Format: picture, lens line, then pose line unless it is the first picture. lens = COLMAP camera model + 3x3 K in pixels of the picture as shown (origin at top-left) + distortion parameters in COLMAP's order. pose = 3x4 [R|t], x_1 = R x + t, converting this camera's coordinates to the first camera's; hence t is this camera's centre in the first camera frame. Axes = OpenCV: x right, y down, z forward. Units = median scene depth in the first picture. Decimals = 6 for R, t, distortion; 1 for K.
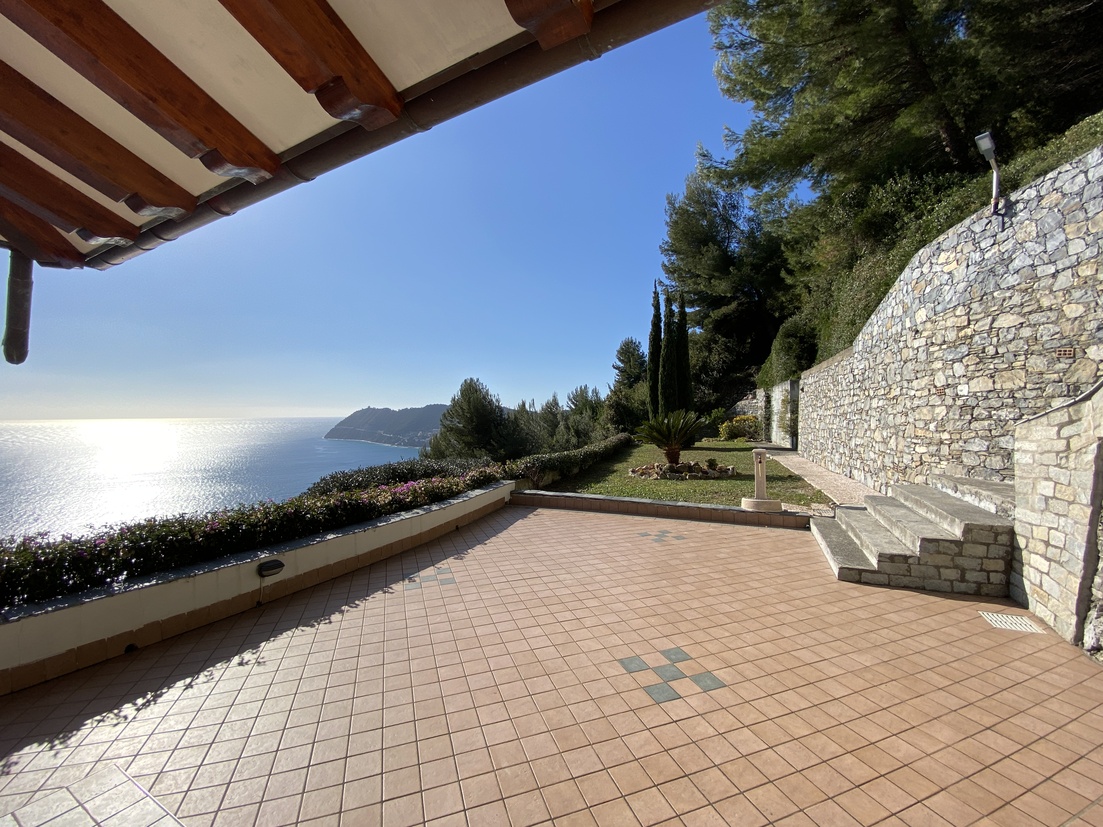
lens RADIAL K [[445.2, 0, 547.8], [0, 445.2, 410.0], [0, 0, 1]] dist [0.058123, -0.044072]
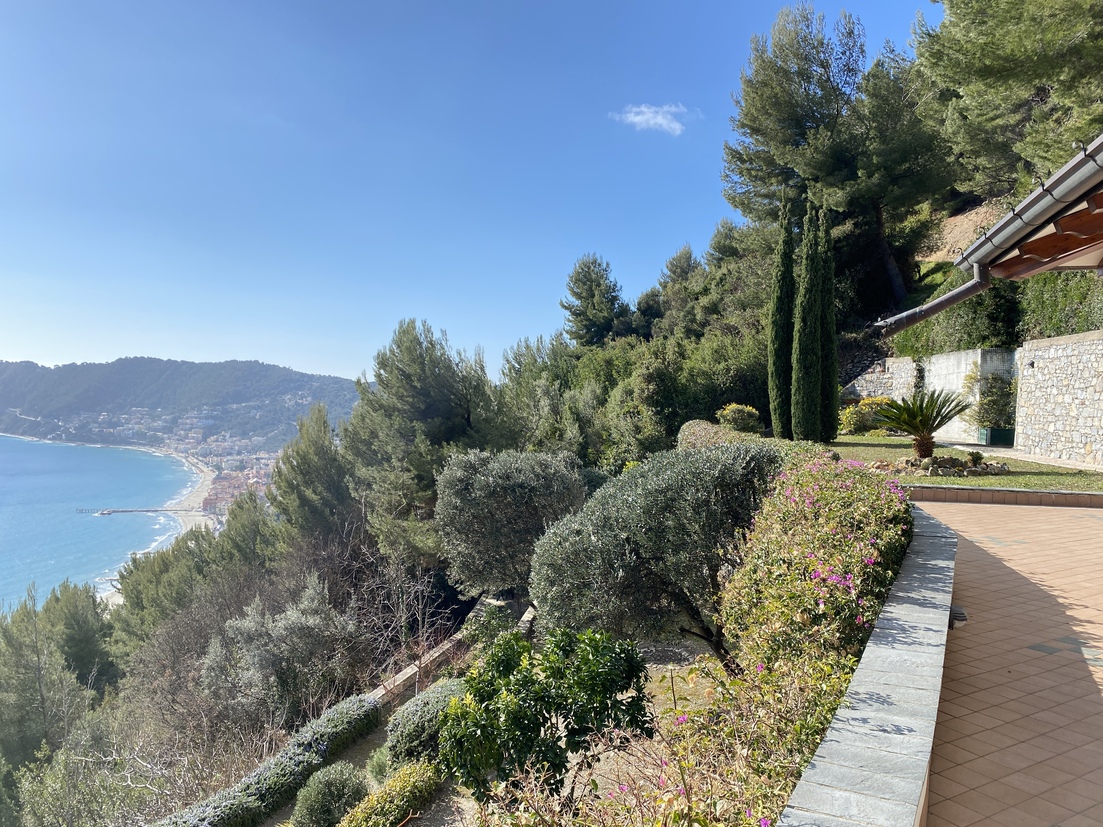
lens RADIAL K [[840.8, 0, 551.5], [0, 840.8, 413.5], [0, 0, 1]] dist [0.056543, -0.093496]
pose [[0.977390, 0.021239, 0.210376, -0.423054], [-0.029747, 0.998859, 0.037358, 0.005816], [-0.209342, -0.042771, 0.976907, -0.180240]]
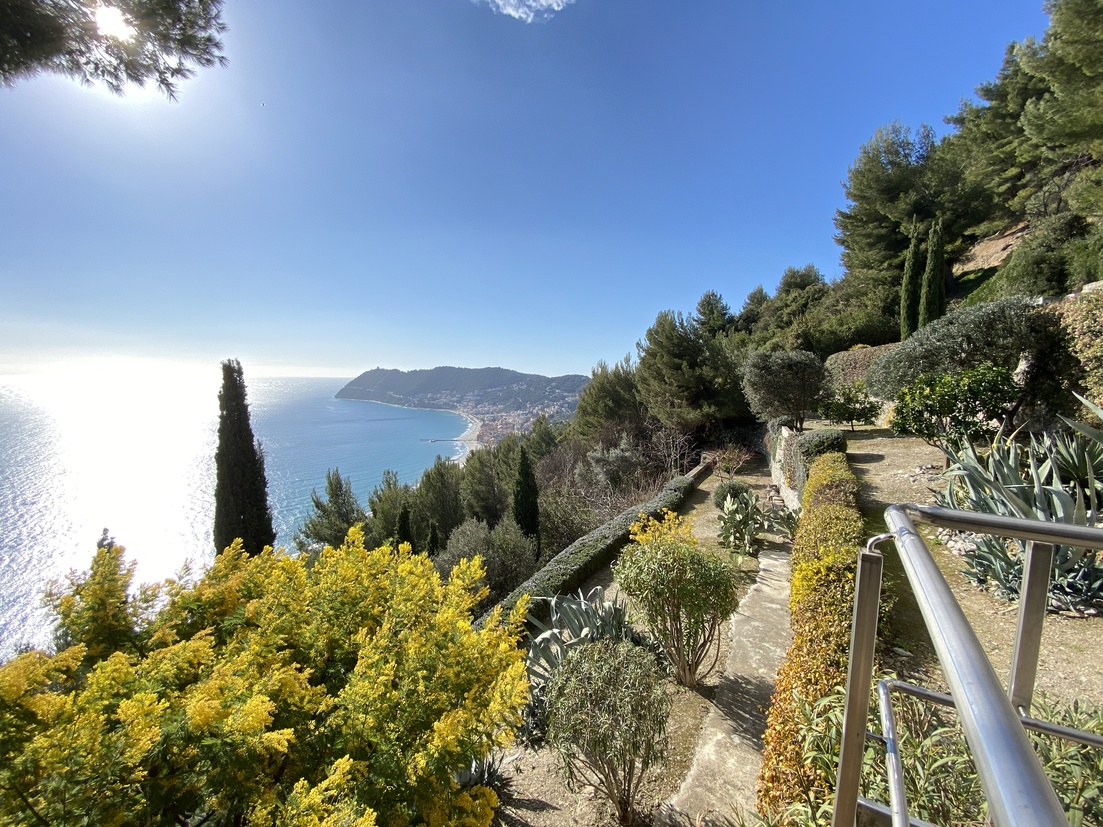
lens RADIAL K [[446.0, 0, 553.1], [0, 446.0, 416.4], [0, 0, 1]] dist [0.025724, -0.022098]
pose [[0.999836, 0.018107, -0.000158, -0.879799], [-0.018014, 0.995512, 0.092909, 0.185741], [0.001839, -0.092891, 0.995675, -0.304575]]
